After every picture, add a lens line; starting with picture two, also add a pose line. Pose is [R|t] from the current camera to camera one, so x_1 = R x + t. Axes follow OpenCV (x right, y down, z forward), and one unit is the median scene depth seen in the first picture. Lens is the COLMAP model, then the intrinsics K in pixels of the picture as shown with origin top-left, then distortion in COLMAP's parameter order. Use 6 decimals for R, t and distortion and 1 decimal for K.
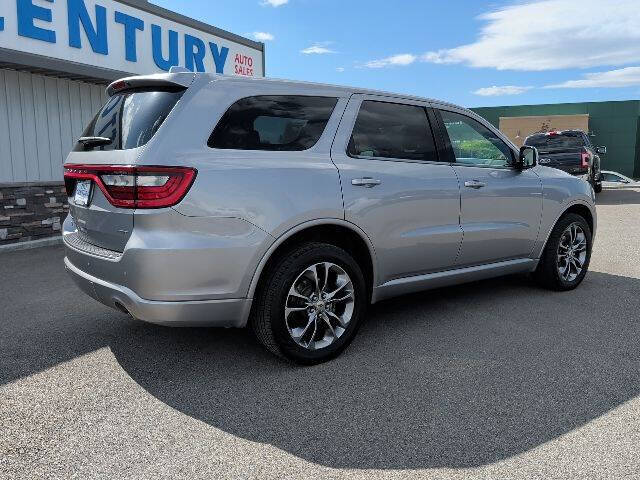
lens RADIAL K [[537.5, 0, 323.4], [0, 537.5, 239.1], [0, 0, 1]] dist [0.009871, -0.003237]
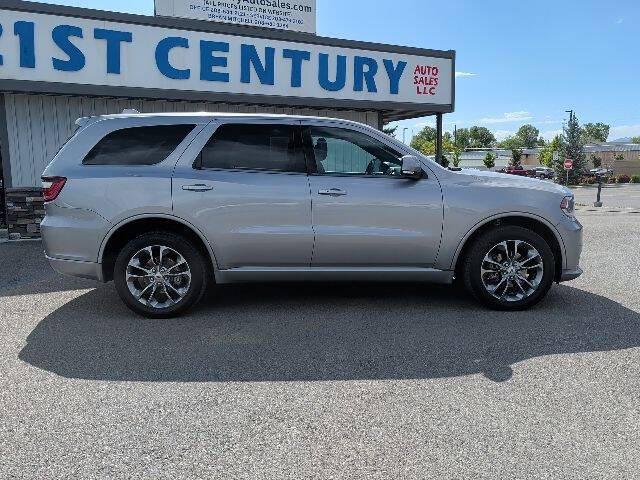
lens RADIAL K [[531.5, 0, 320.0], [0, 531.5, 240.0], [0, 0, 1]] dist [0.008072, 0.000475]
pose [[0.803766, 0.075058, -0.590192, 1.073002], [-0.075063, 0.996876, 0.024552, -0.033212], [0.590192, 0.024568, 0.806889, 0.133496]]
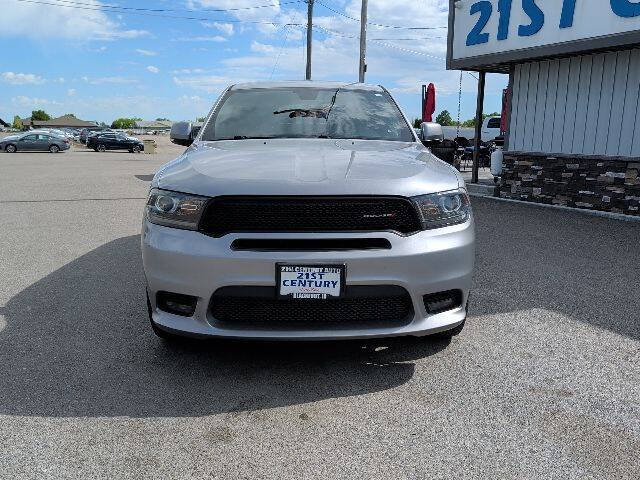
lens RADIAL K [[537.5, 0, 323.4], [0, 537.5, 239.1], [0, 0, 1]] dist [0.009871, -0.003237]
pose [[-0.587341, 0.159629, -0.793442, 1.298150], [-0.116447, 0.953489, 0.278027, -0.351154], [0.800919, 0.255690, -0.541435, 2.251237]]
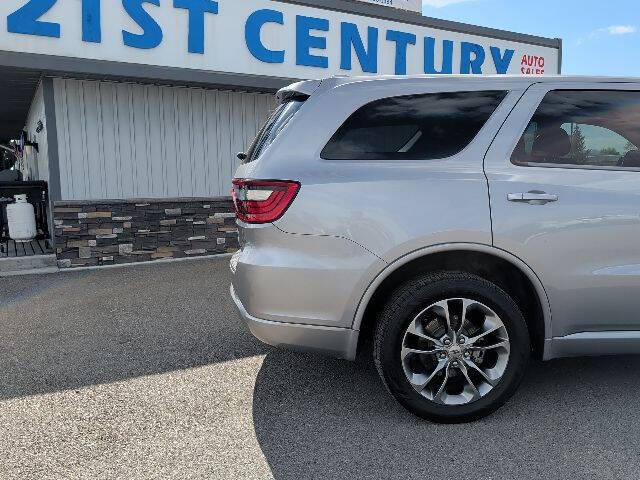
lens RADIAL K [[537.5, 0, 323.4], [0, 537.5, 239.1], [0, 0, 1]] dist [0.009871, -0.003237]
pose [[0.830717, 0.054188, -0.554051, 0.253645], [-0.066689, 0.997771, -0.002405, -0.026789], [0.552686, 0.038947, 0.832479, 0.207785]]
